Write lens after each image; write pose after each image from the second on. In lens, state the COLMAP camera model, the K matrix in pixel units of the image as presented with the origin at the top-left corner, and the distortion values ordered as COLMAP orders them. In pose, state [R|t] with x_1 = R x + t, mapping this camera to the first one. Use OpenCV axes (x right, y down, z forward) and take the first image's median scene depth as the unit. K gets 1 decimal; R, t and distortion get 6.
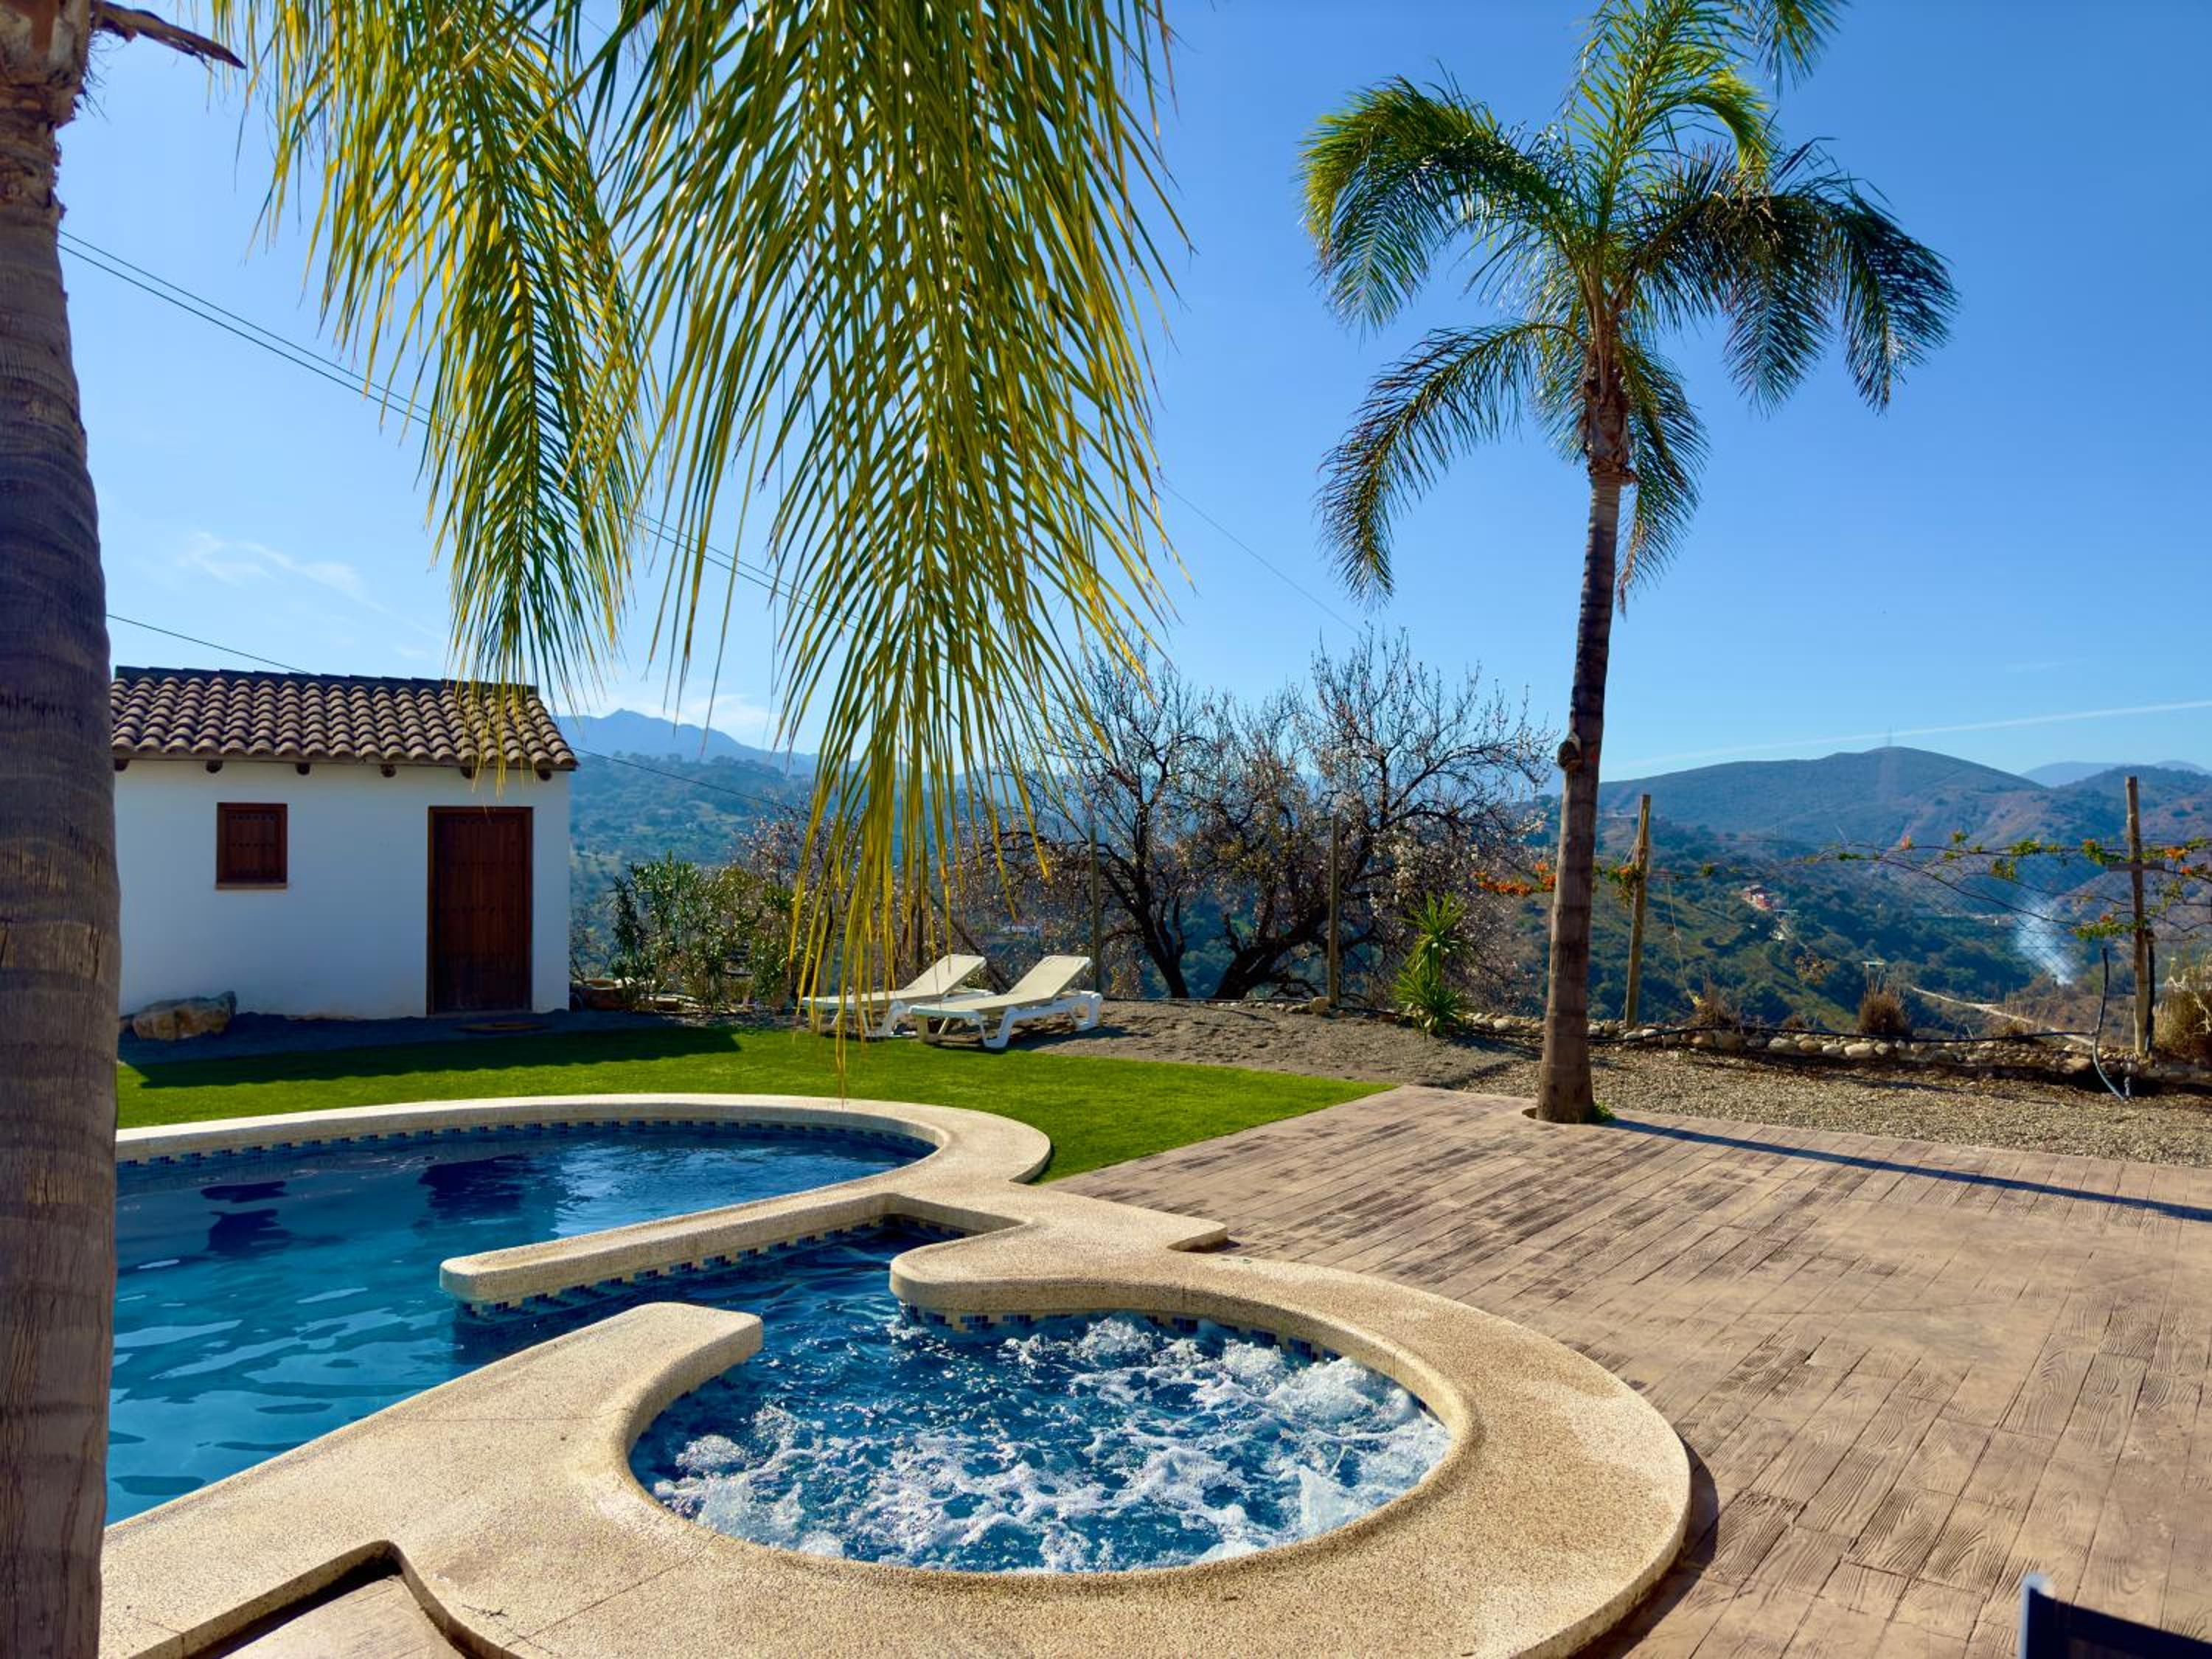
lens RADIAL K [[1555.8, 0, 1093.1], [0, 1555.8, 833.3], [0, 0, 1]] dist [0.045310, -0.005867]
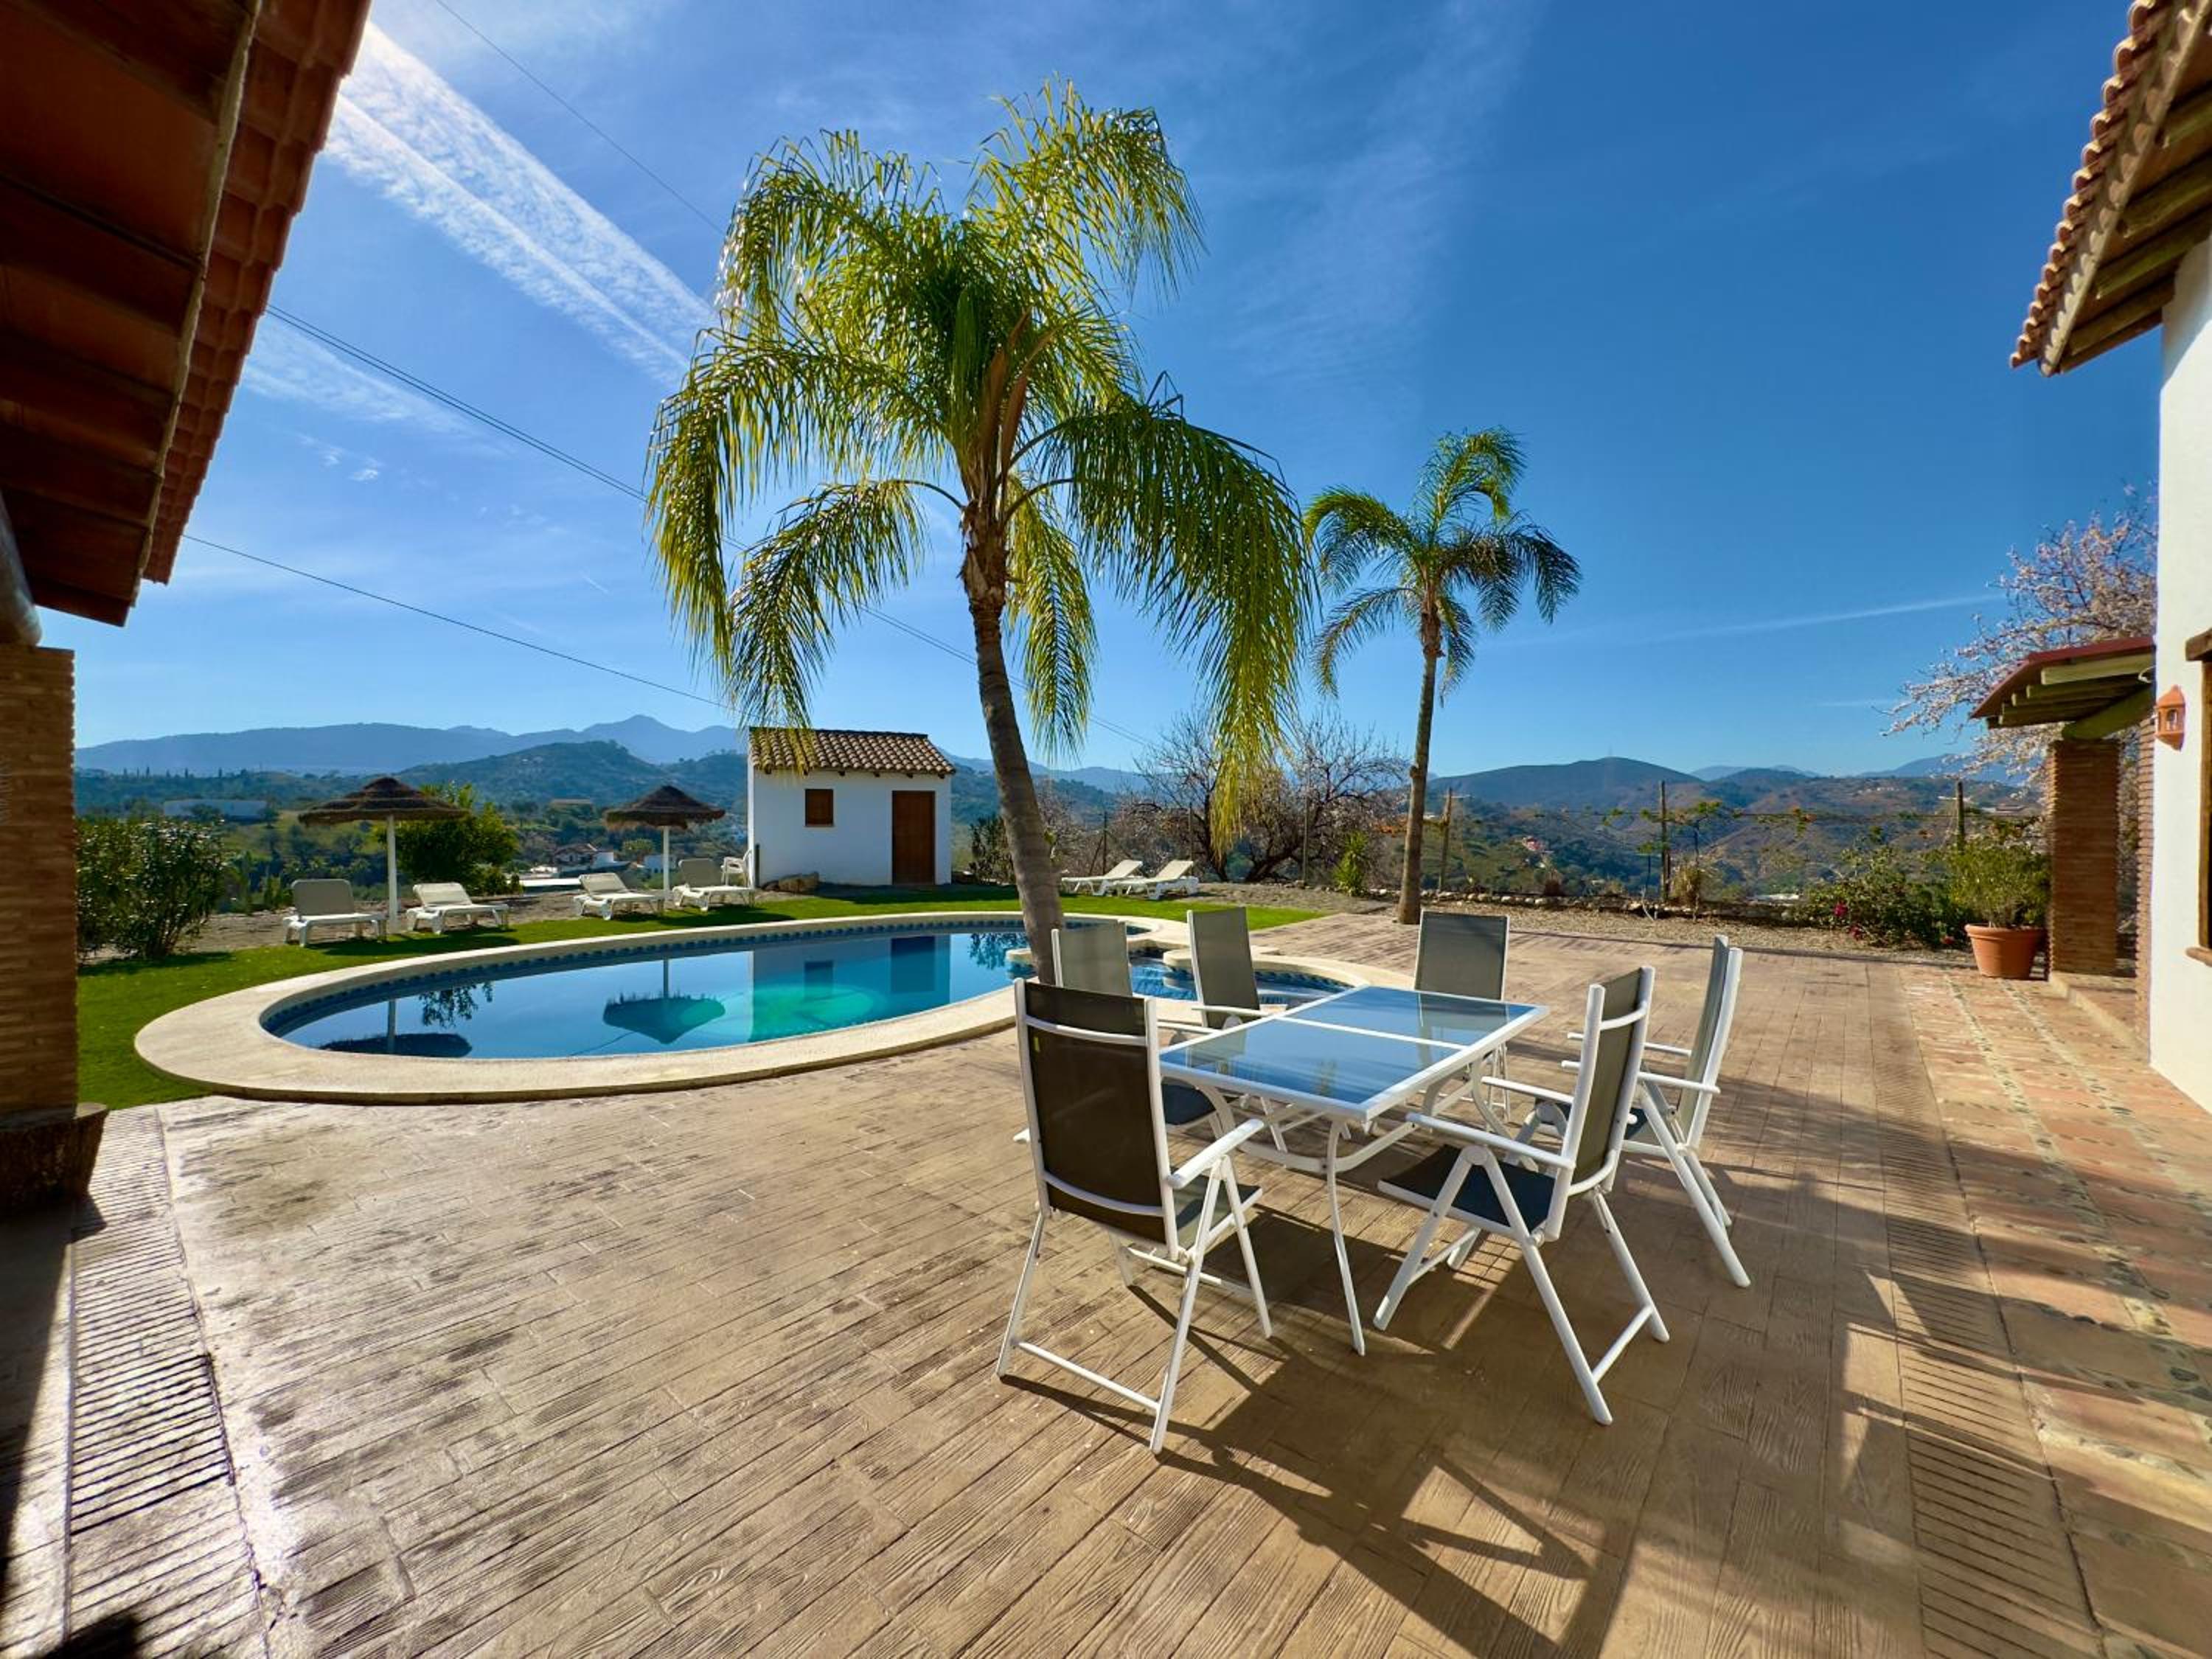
lens RADIAL K [[891.7, 0, 1107.7], [0, 891.7, 834.8], [0, 0, 1]] dist [-0.003666, 0.000114]
pose [[0.998978, 0.006255, -0.044775, -0.064432], [-0.004750, 0.999422, 0.033650, 0.001550], [0.044960, -0.033403, 0.998430, -0.244729]]
